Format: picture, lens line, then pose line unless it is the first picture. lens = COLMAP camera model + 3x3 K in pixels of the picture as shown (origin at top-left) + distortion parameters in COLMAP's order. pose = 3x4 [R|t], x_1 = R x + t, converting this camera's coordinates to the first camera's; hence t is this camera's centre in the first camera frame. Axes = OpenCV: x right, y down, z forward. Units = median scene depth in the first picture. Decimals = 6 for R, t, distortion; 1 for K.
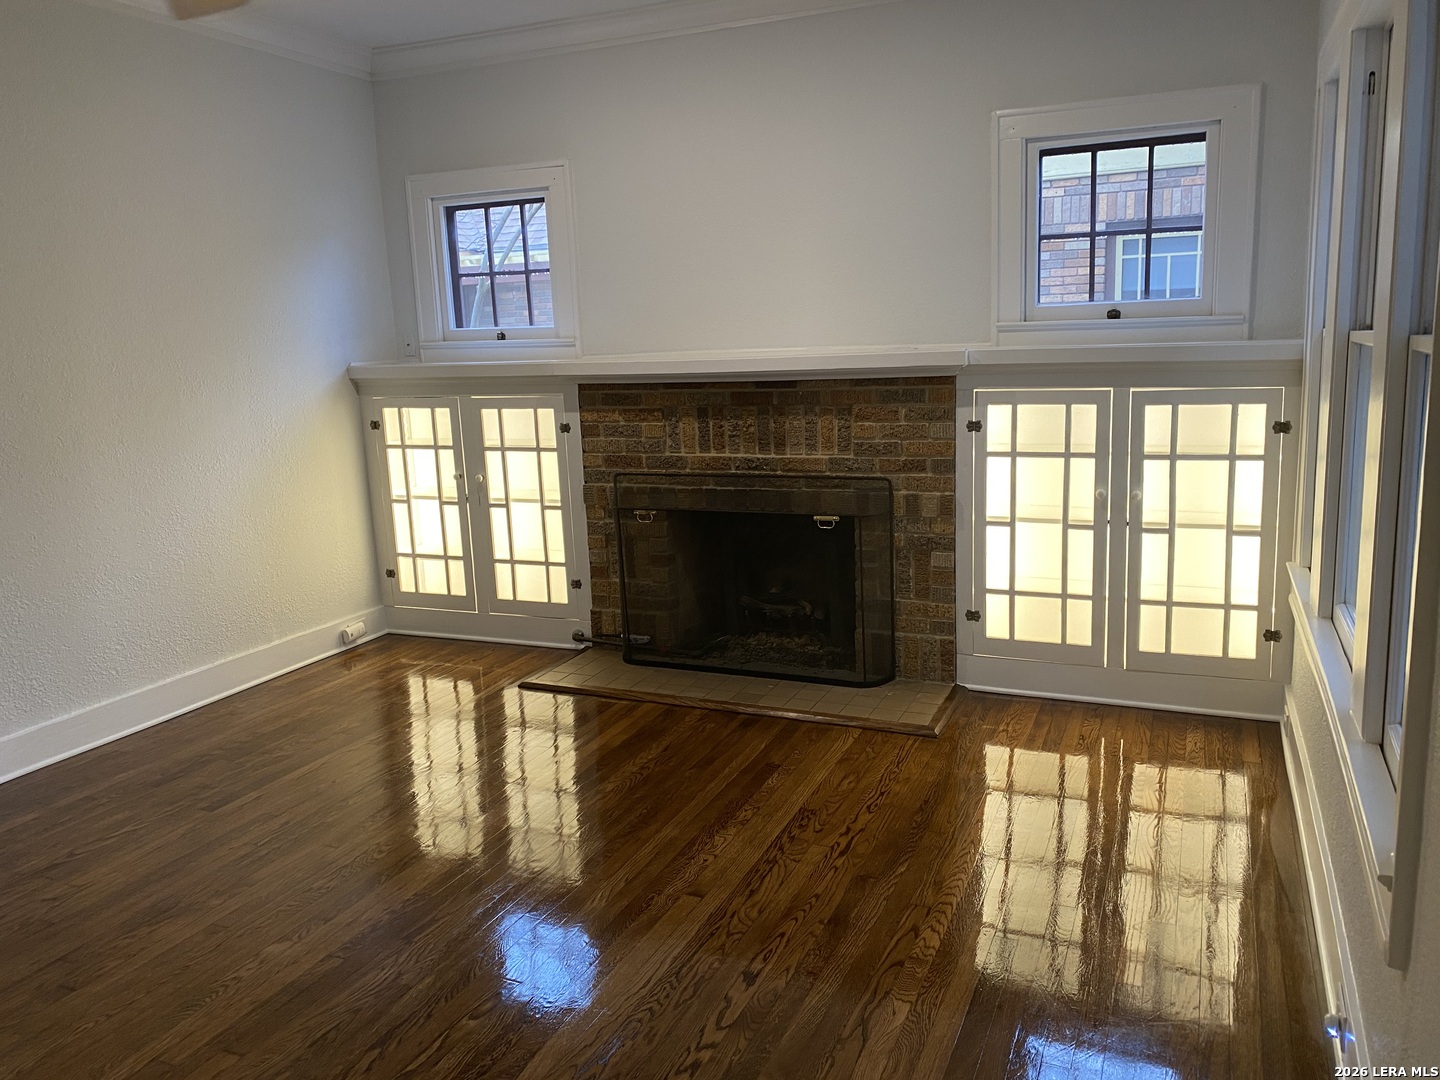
lens RADIAL K [[1103.2, 0, 724.1], [0, 1103.2, 527.8], [0, 0, 1]] dist [0.039646, -0.038557]
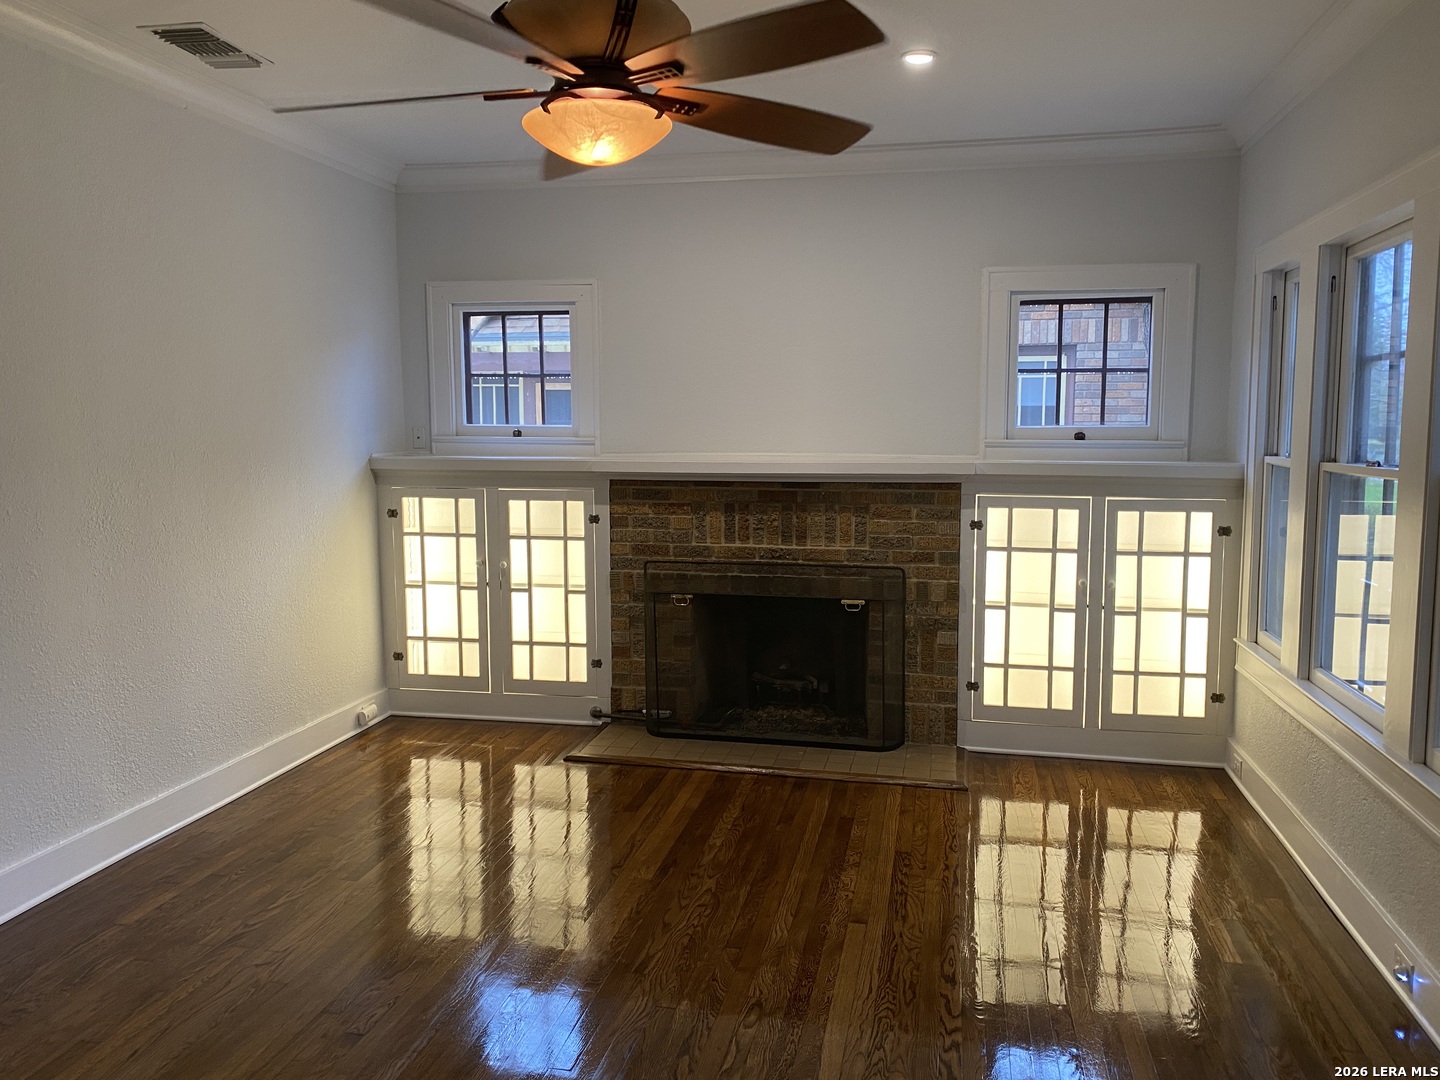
lens RADIAL K [[1103.2, 0, 721.6], [0, 1103.2, 523.3], [0, 0, 1]] dist [0.039646, -0.038557]
pose [[0.977664, 0.017359, 0.209456, -0.254300], [0.000480, 0.996396, -0.084818, 0.006222], [-0.210174, 0.083024, 0.974133, -0.088126]]
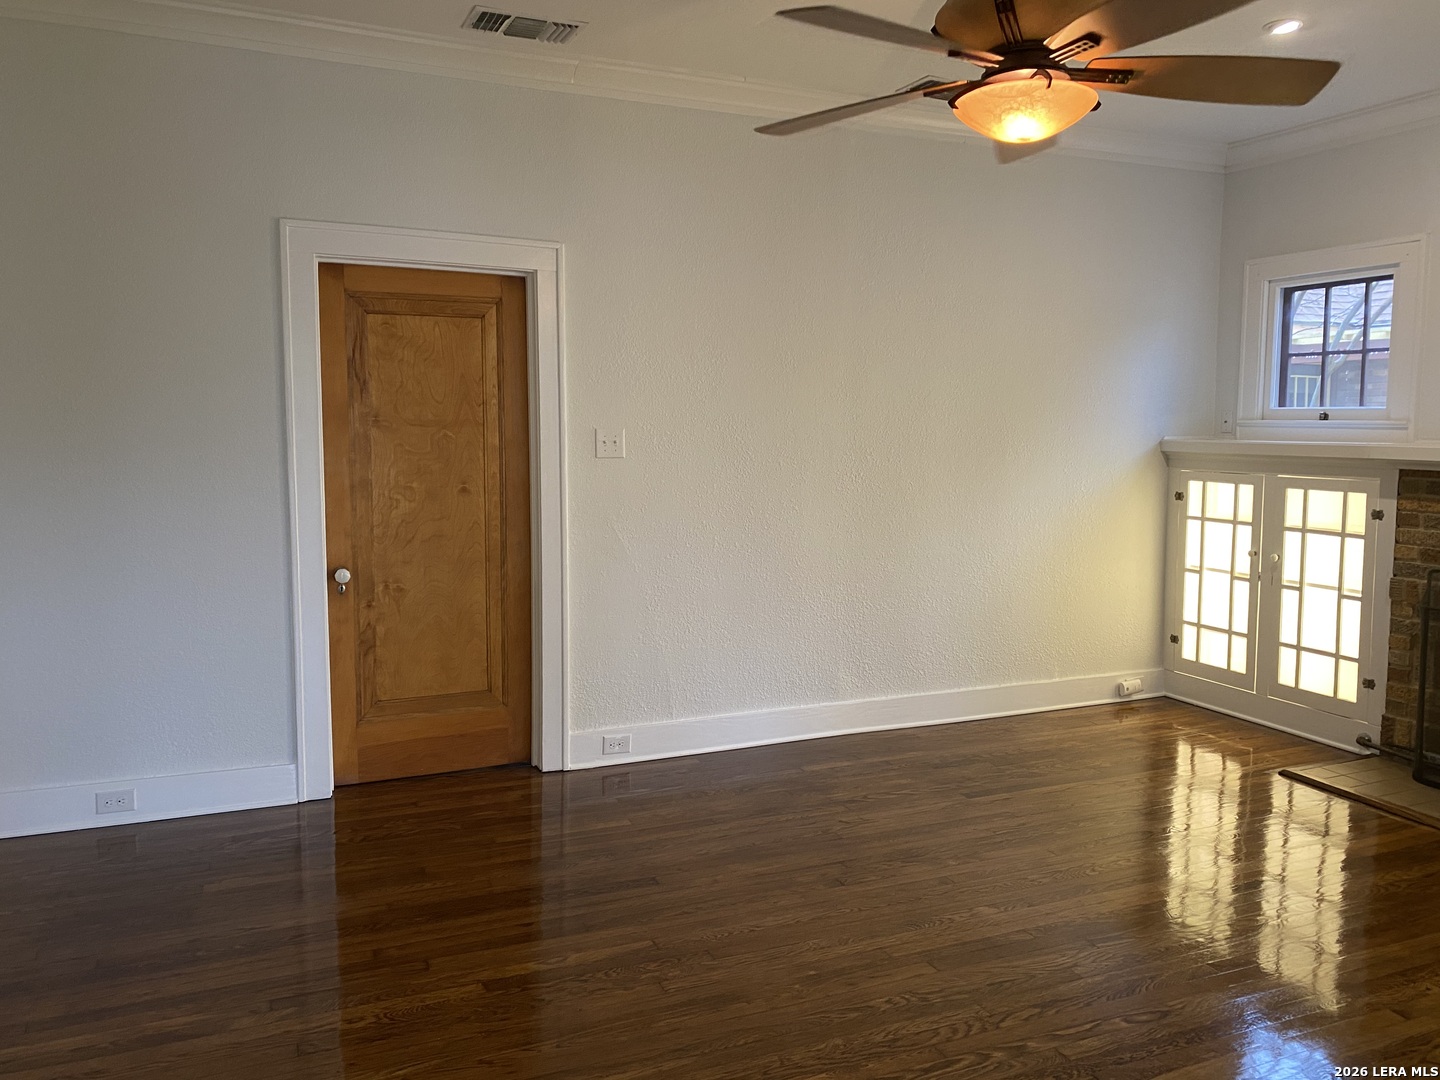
lens RADIAL K [[1103.2, 0, 721.4], [0, 1103.2, 527.4], [0, 0, 1]] dist [0.039646, -0.038557]
pose [[0.733387, 0.106362, -0.671439, 0.084561], [-0.151845, 0.988361, -0.009290, 0.013436], [0.662636, 0.108768, 0.741002, -0.069888]]
